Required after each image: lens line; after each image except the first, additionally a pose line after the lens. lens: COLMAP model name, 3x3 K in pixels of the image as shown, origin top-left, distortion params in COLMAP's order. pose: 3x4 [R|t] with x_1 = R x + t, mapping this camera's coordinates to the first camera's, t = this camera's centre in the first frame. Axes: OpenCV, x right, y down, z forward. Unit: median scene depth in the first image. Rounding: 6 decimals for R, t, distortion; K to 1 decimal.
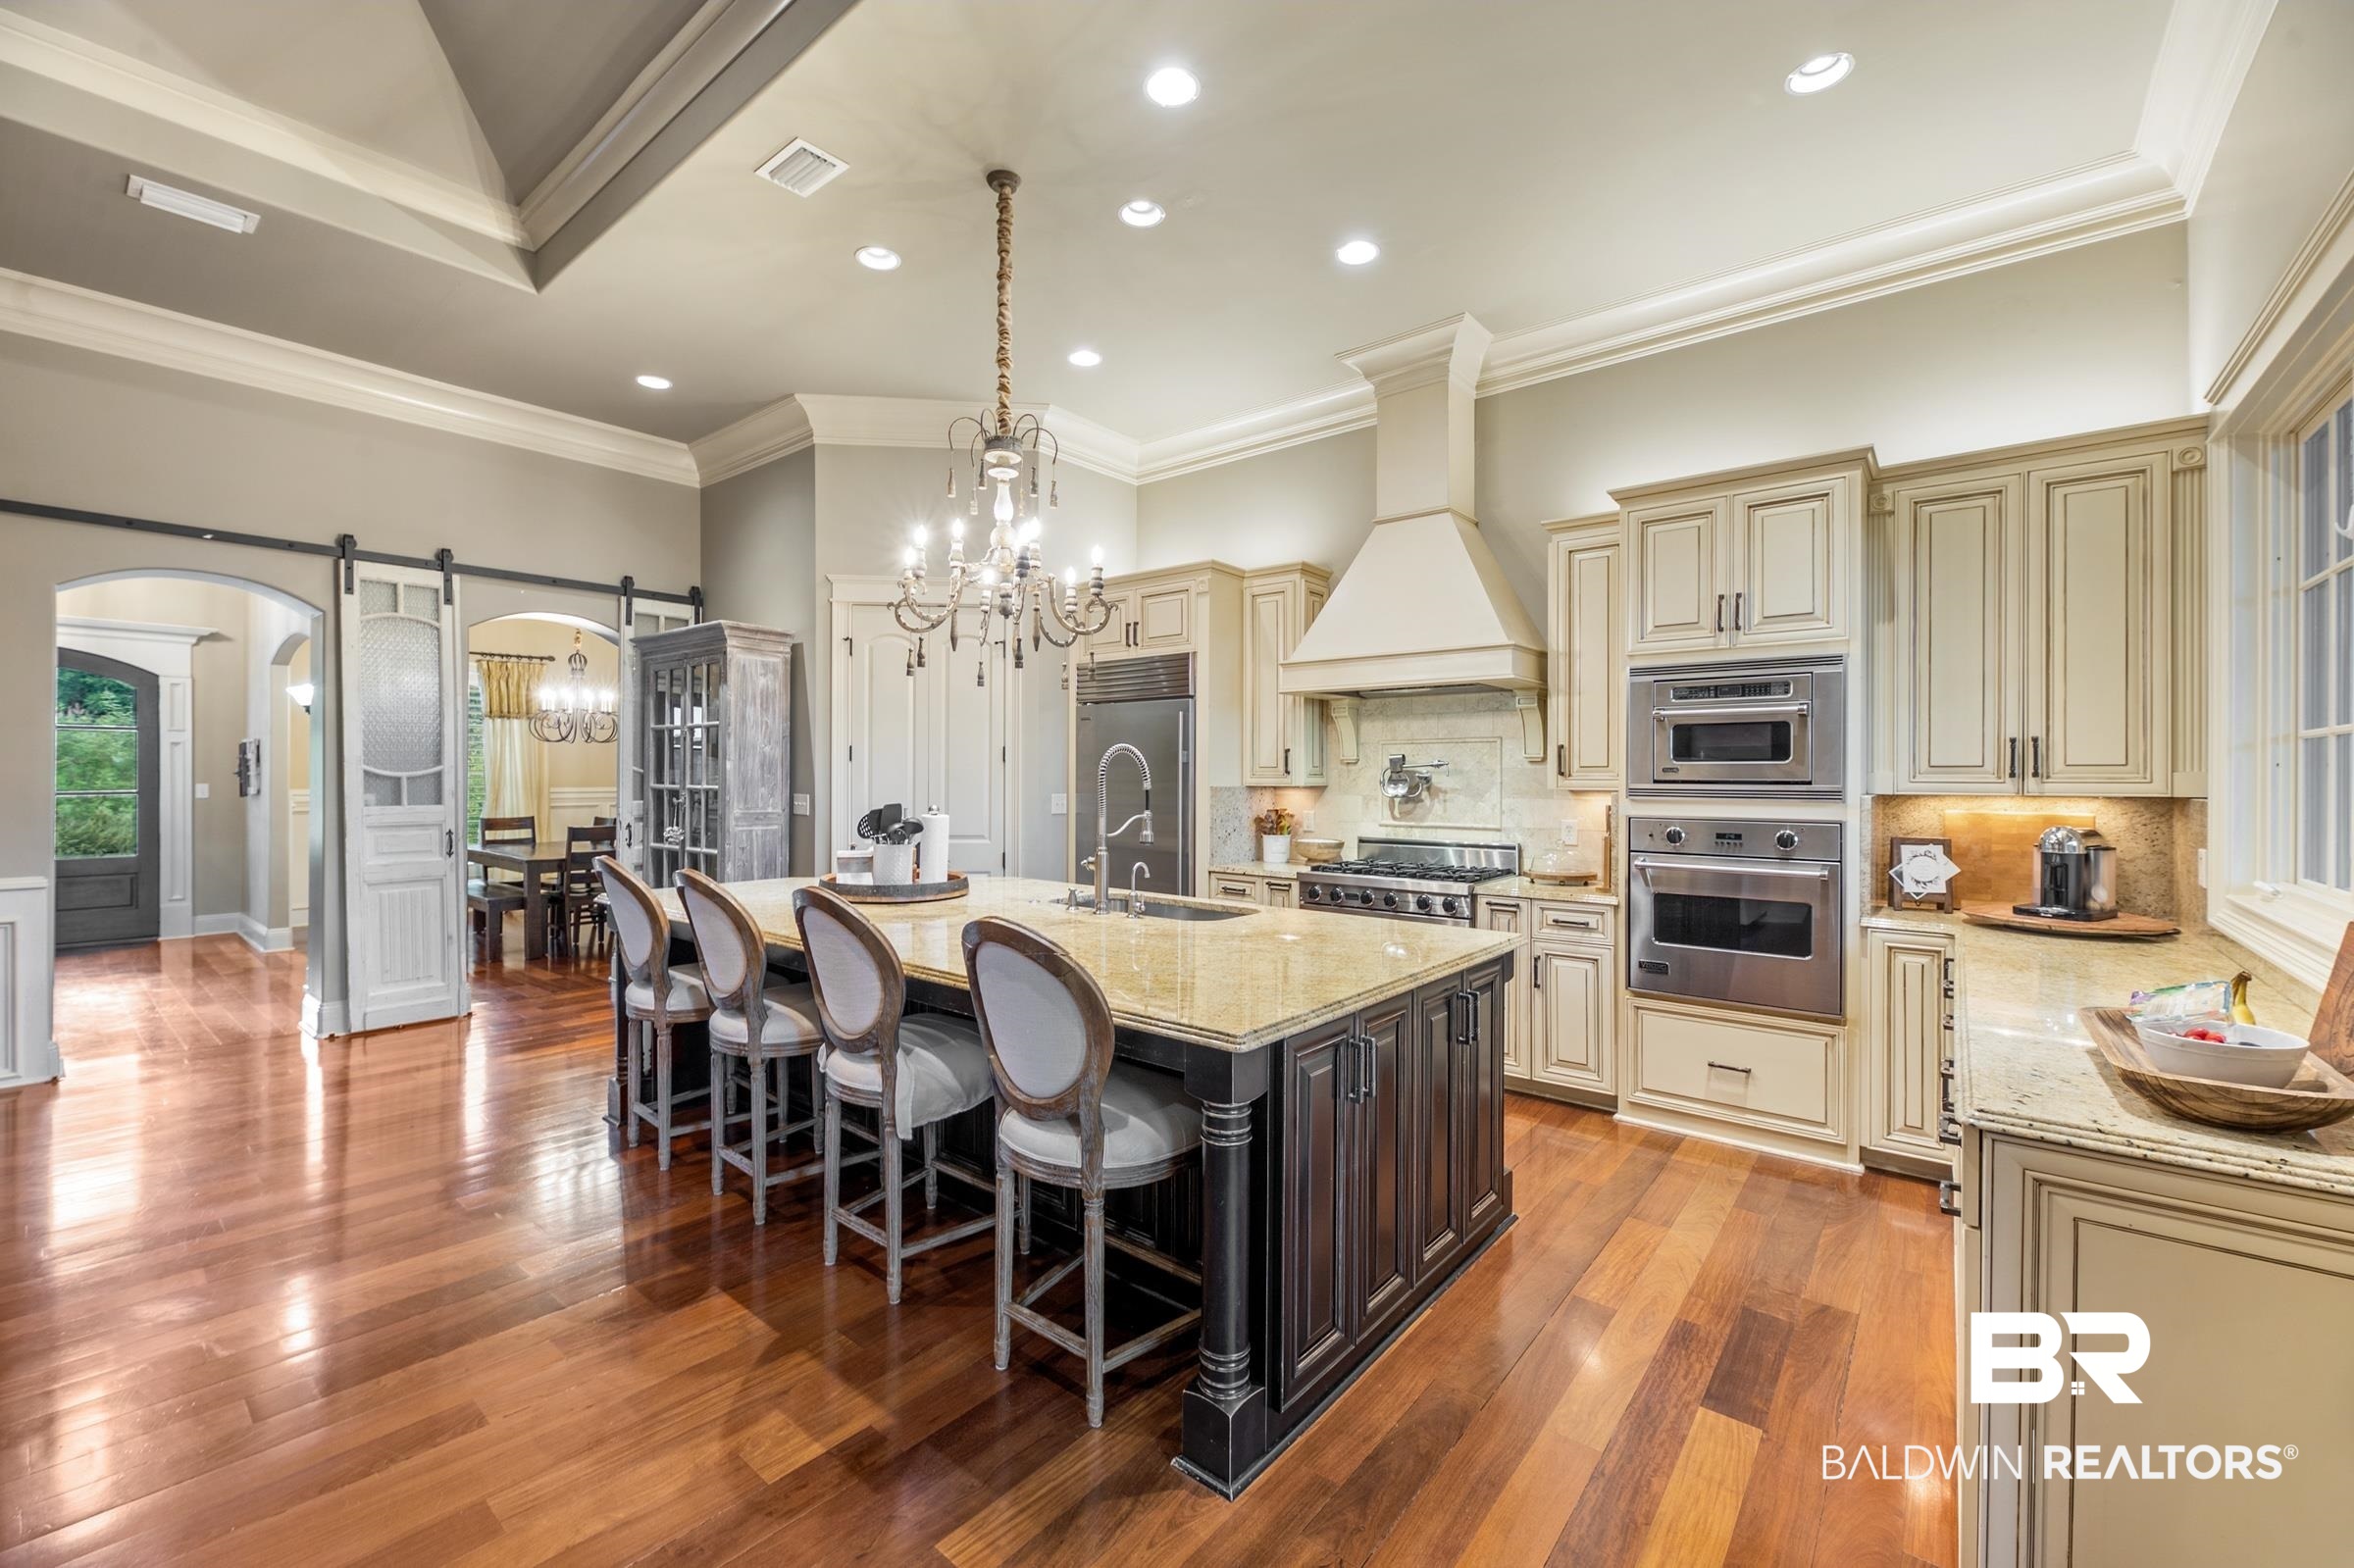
lens RADIAL K [[954.7, 0, 1177.0], [0, 954.7, 784.0], [0, 0, 1]] dist [0.000073, 0.000037]
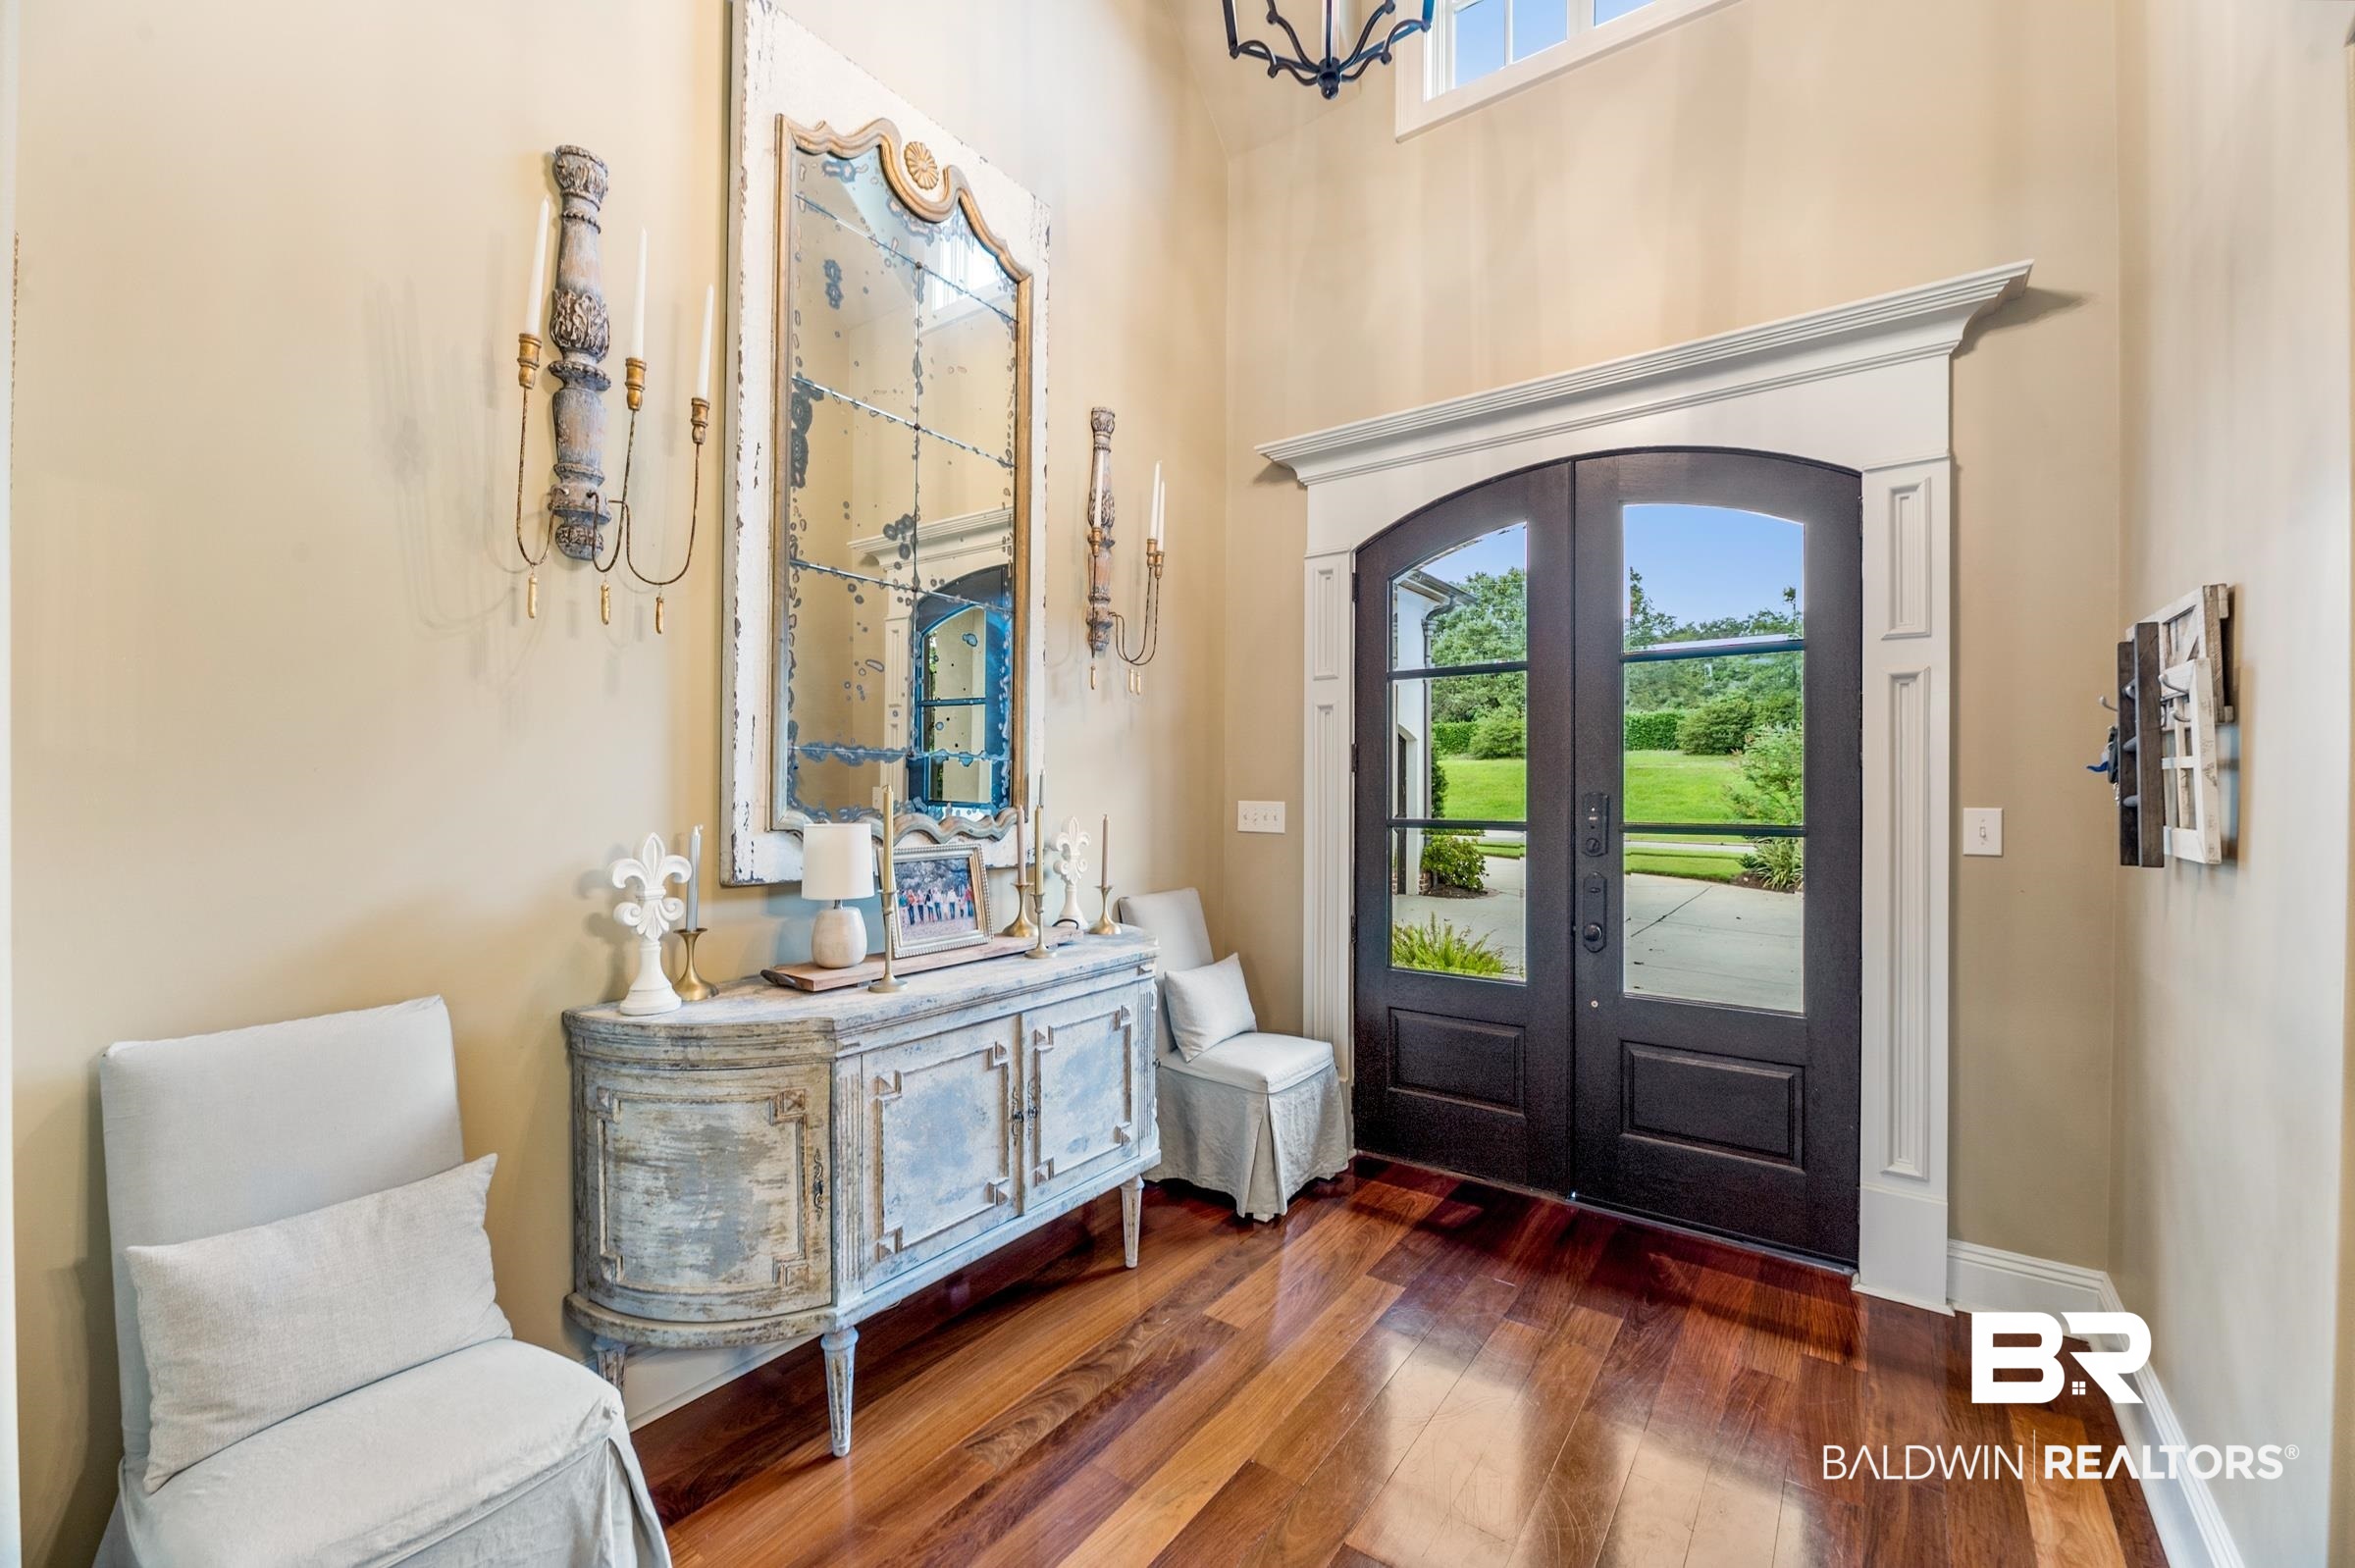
lens RADIAL K [[955.2, 0, 1177.5], [0, 955.2, 784.0], [0, 0, 1]] dist [0.000073, 0.000037]
pose [[0.060187, -0.010597, -0.998131, -0.753349], [-0.014603, 0.999827, -0.011496, -0.000390], [0.998080, 0.015268, 0.060022, 0.746713]]
